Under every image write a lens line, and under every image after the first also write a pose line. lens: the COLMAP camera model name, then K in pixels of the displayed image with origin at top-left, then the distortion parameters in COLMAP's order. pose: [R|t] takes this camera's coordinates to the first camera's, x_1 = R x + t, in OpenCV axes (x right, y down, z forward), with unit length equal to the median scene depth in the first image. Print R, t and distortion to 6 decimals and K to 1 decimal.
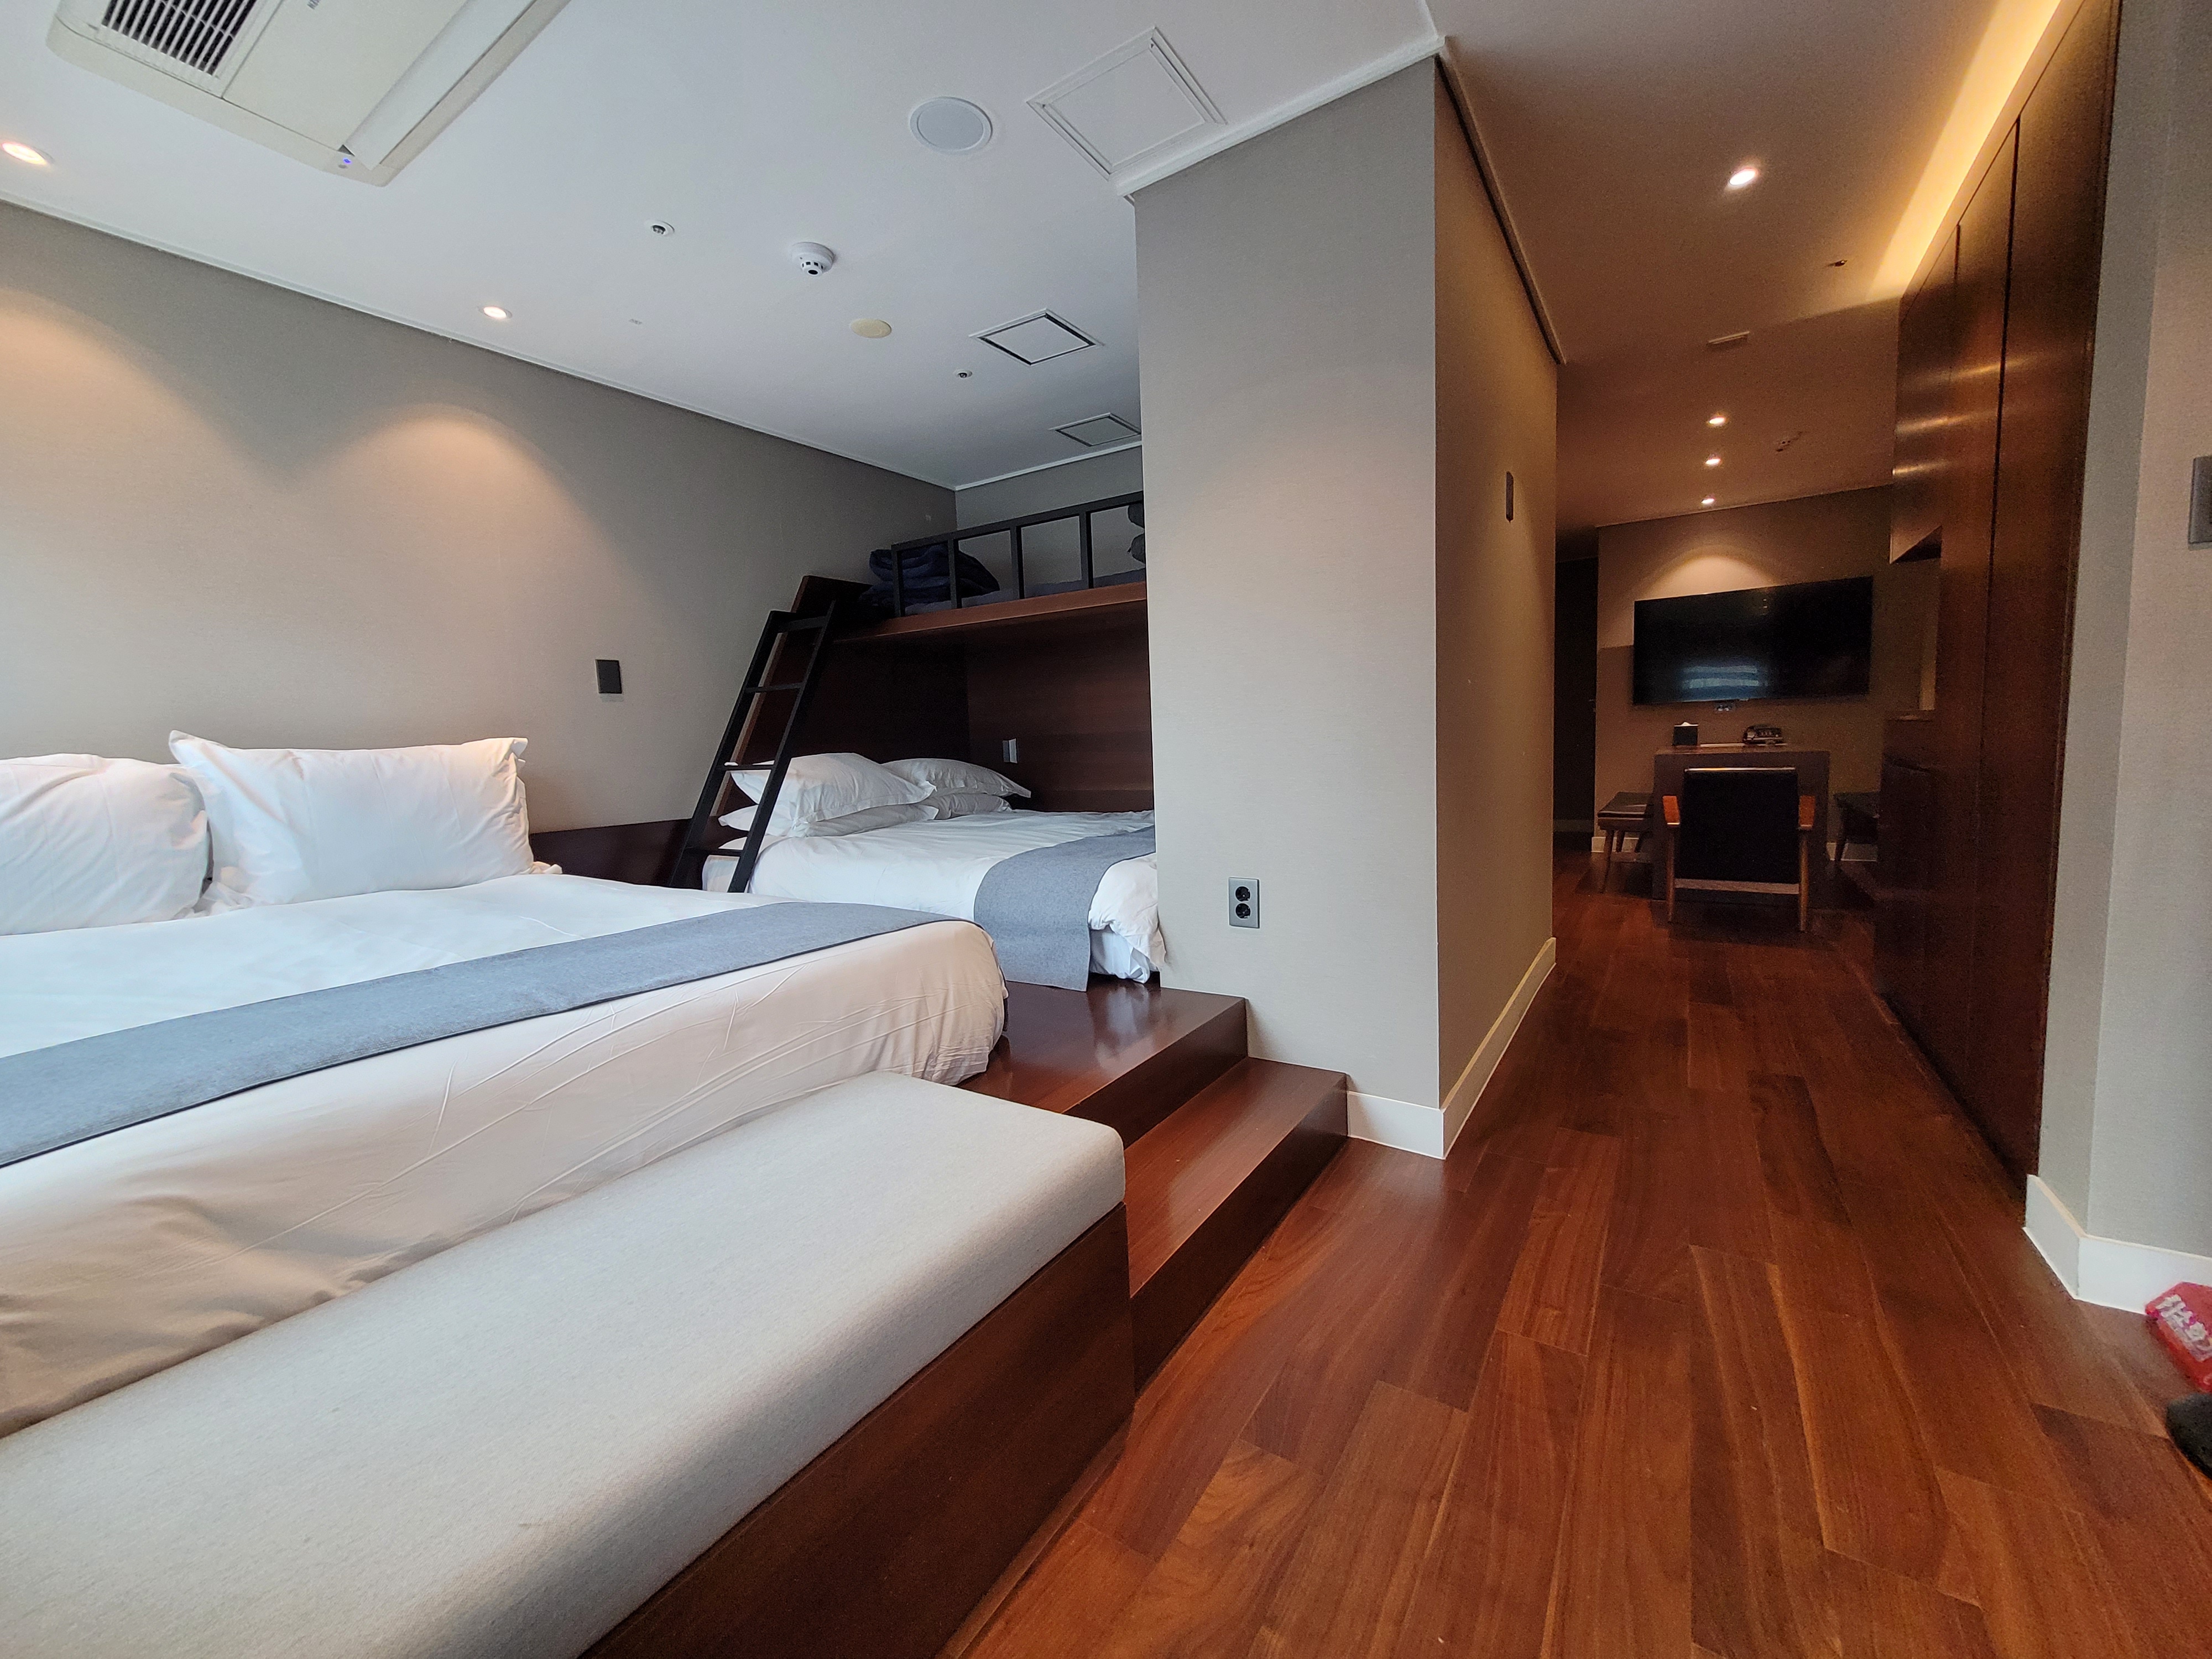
lens RADIAL K [[879.0, 0, 1112.7], [0, 879.0, 822.4], [0, 0, 1]] dist [-0.002949, 0.002555]
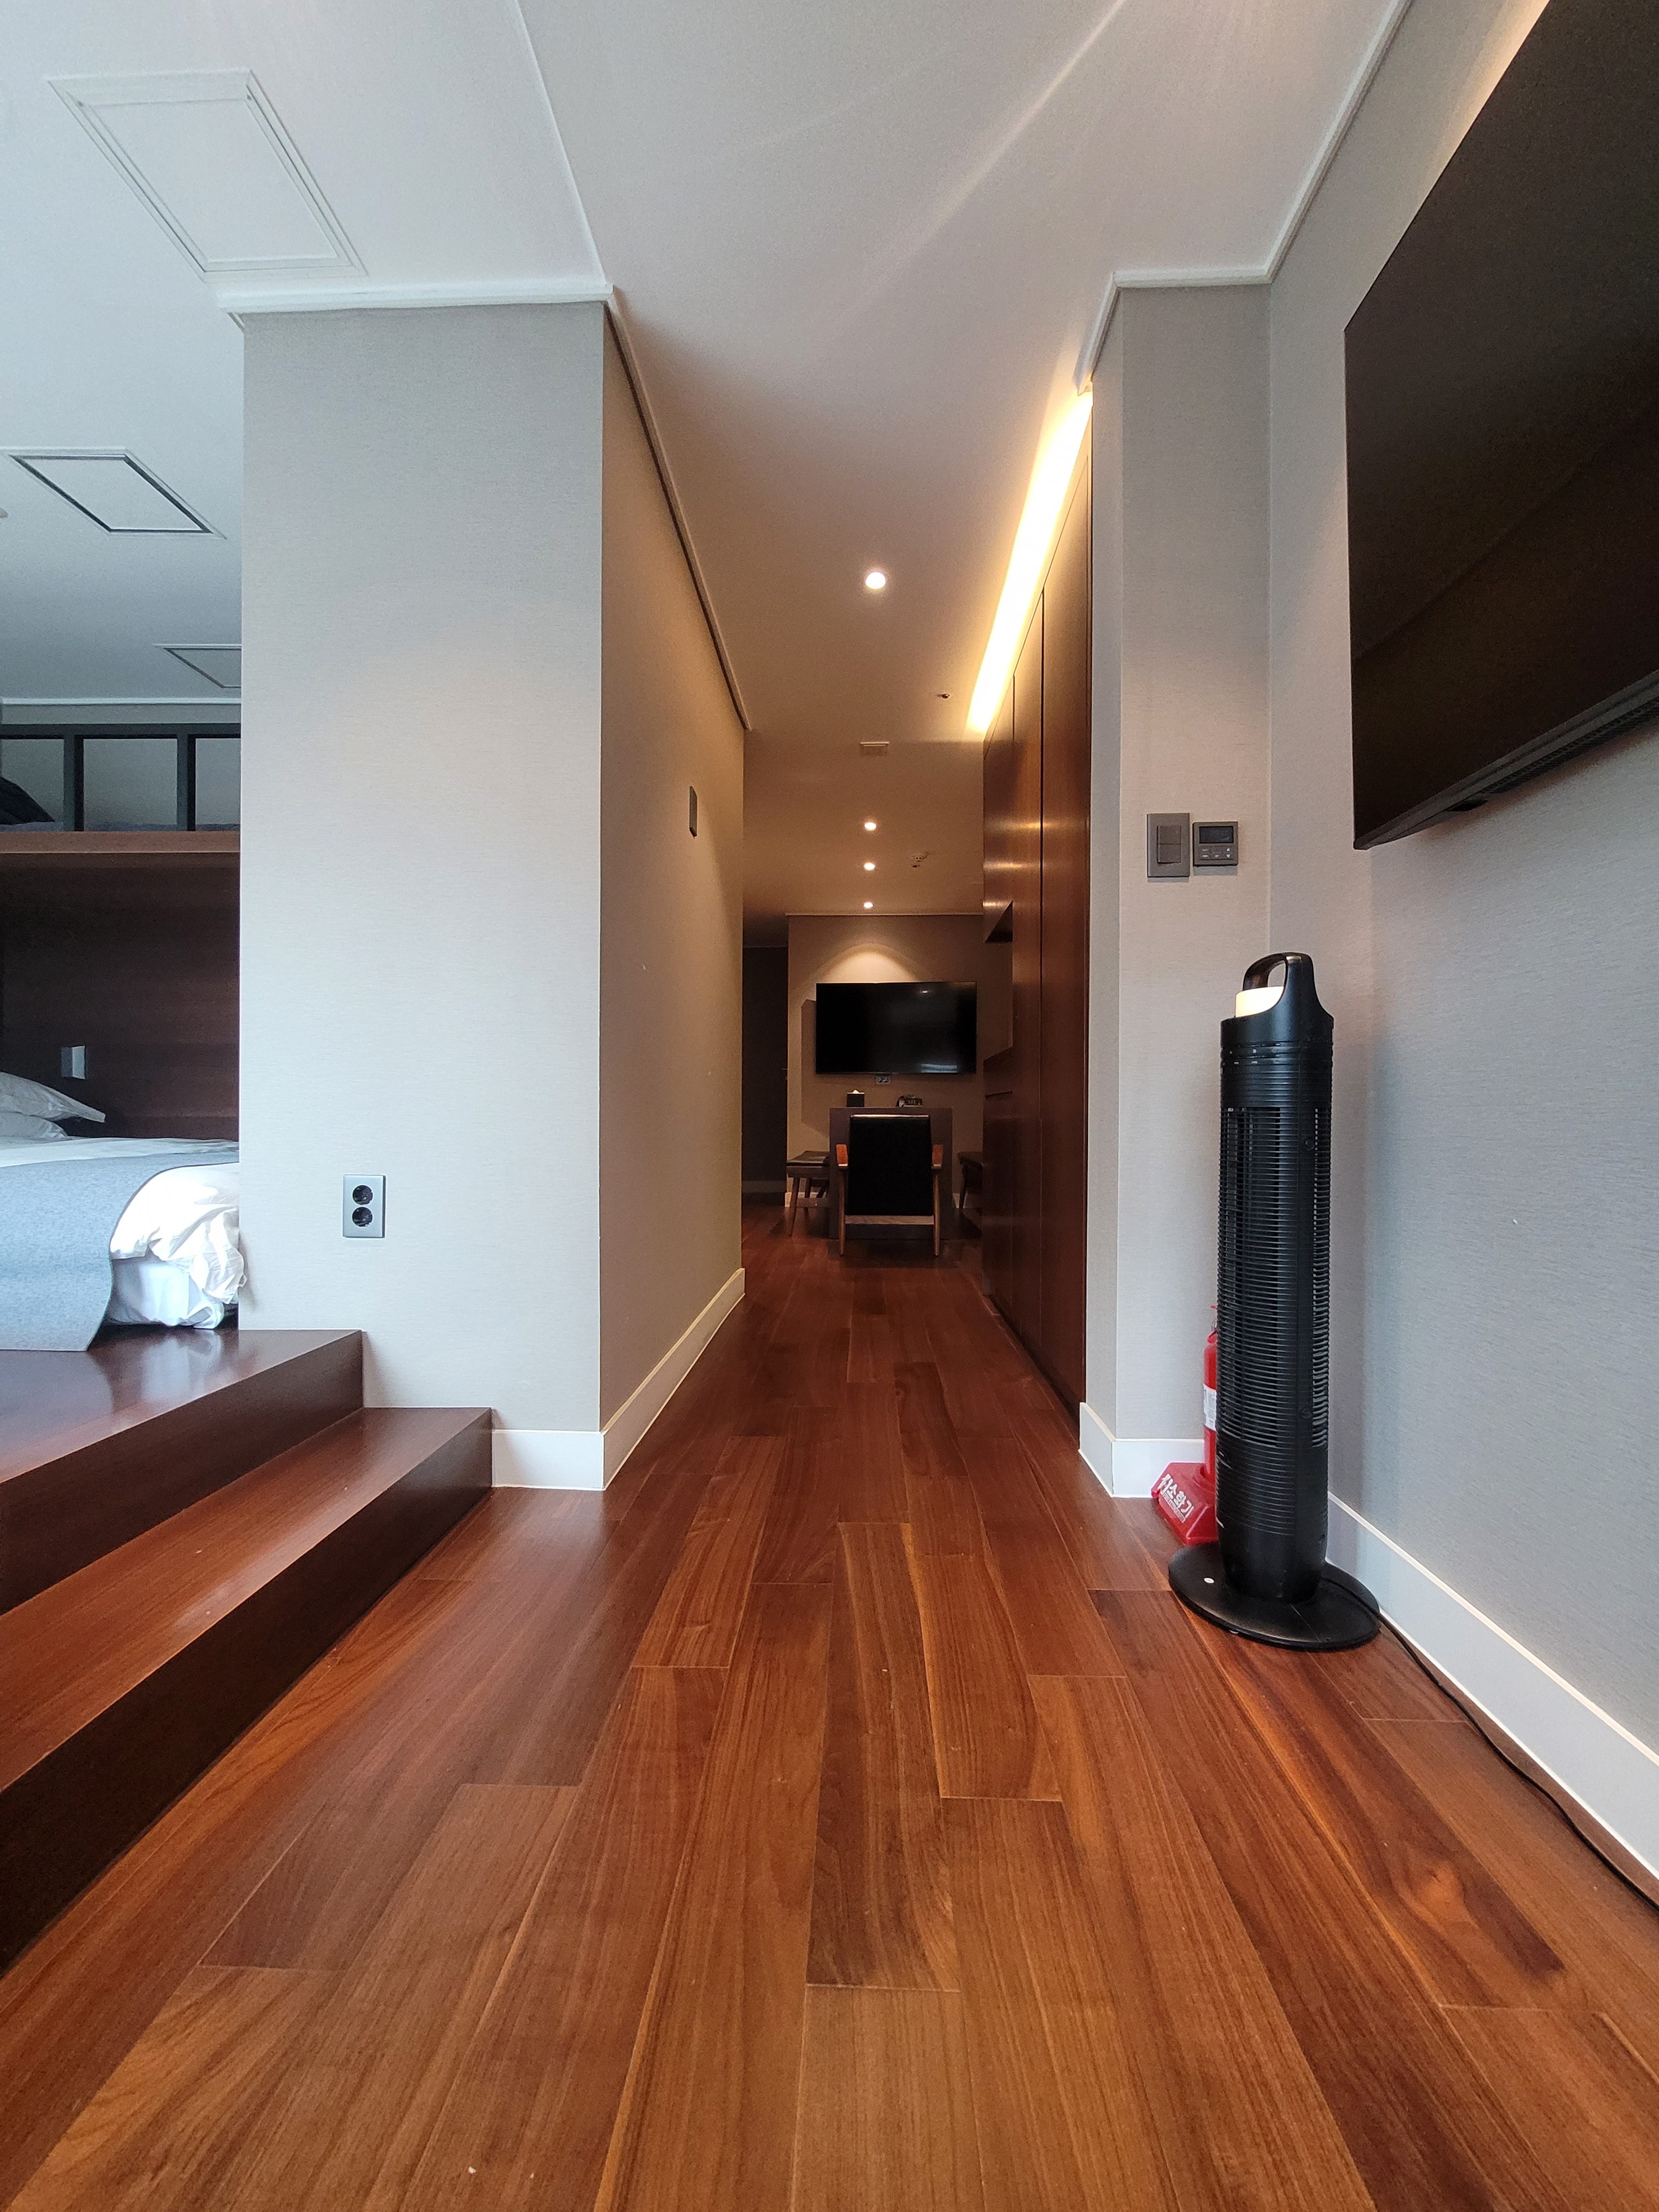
lens RADIAL K [[879.0, 0, 850.3], [0, 879.0, 1113.2], [0, 0, 1]] dist [-0.002949, 0.002555]
pose [[0.845804, 0.043283, 0.531735, 0.095507], [0.012127, 0.994886, -0.100272, 0.092452], [-0.533356, 0.091259, 0.840954, 0.096037]]
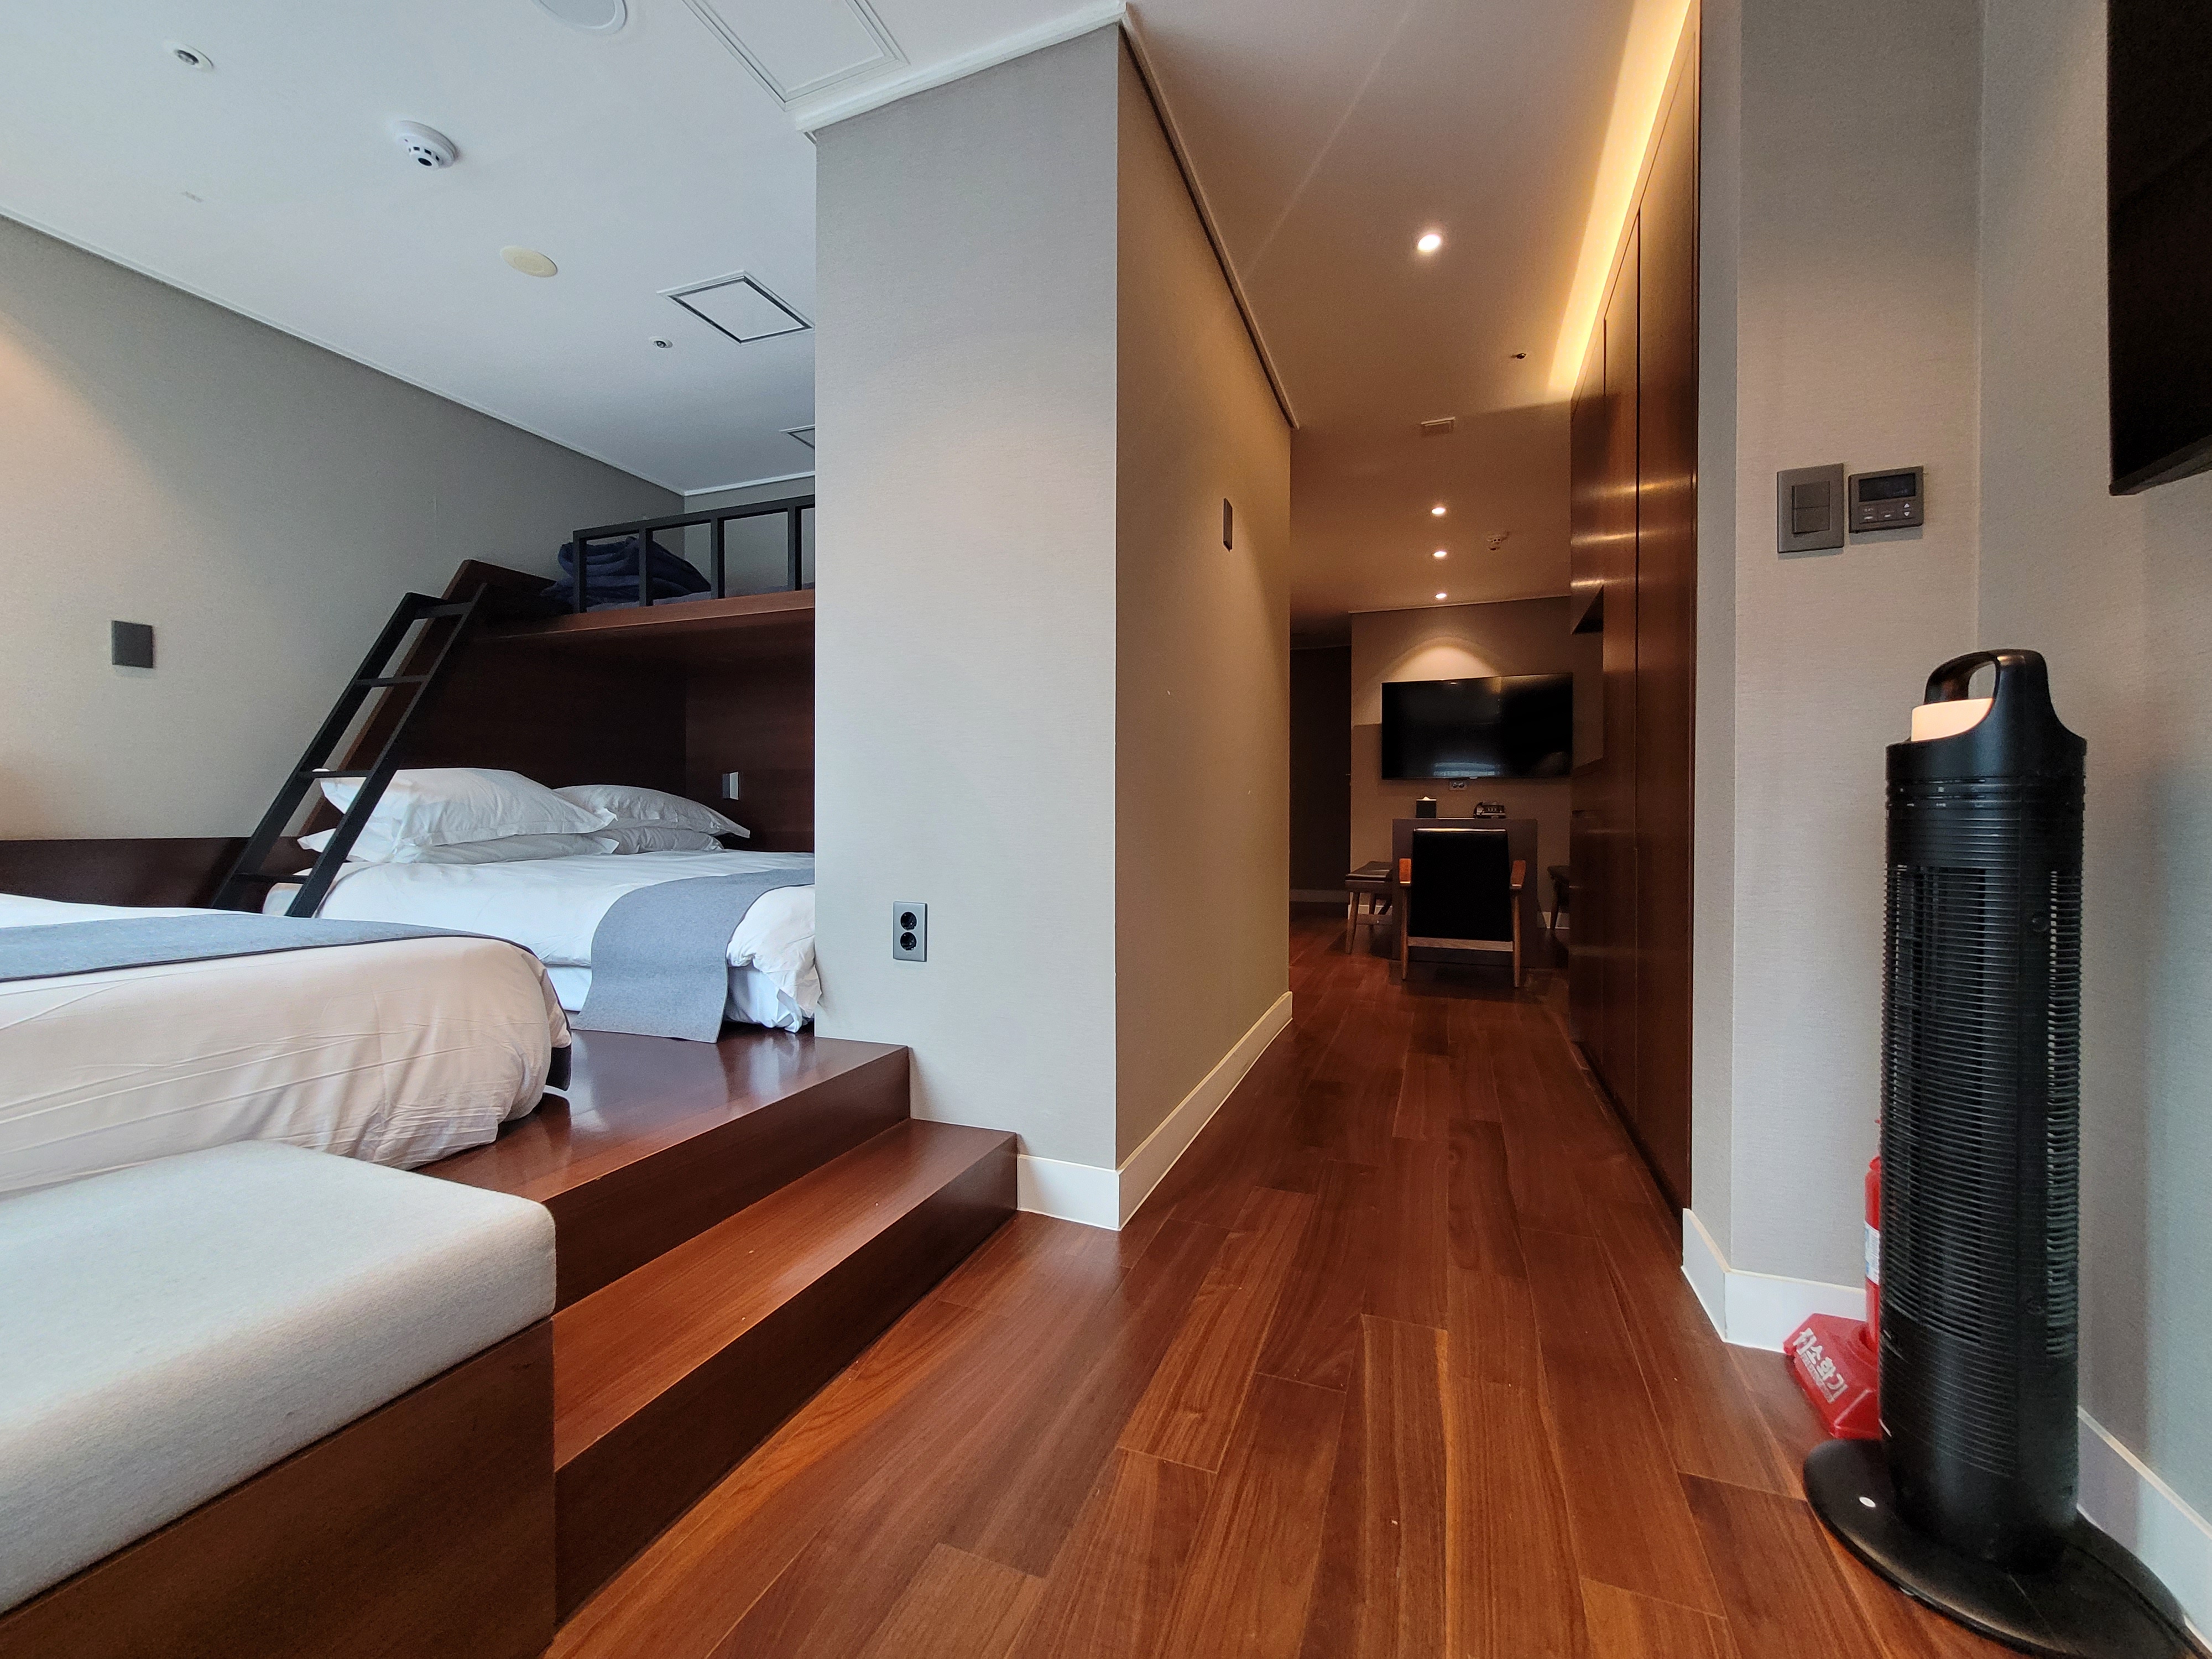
lens RADIAL K [[884.1, 0, 1114.4], [0, 884.1, 815.6], [0, 0, 1]] dist [0.000011, 0.000550]
pose [[0.975783, 0.041200, 0.214828, 0.153717], [-0.020847, 0.995147, -0.096161, 0.058026], [-0.217747, 0.089354, 0.971906, 0.115780]]
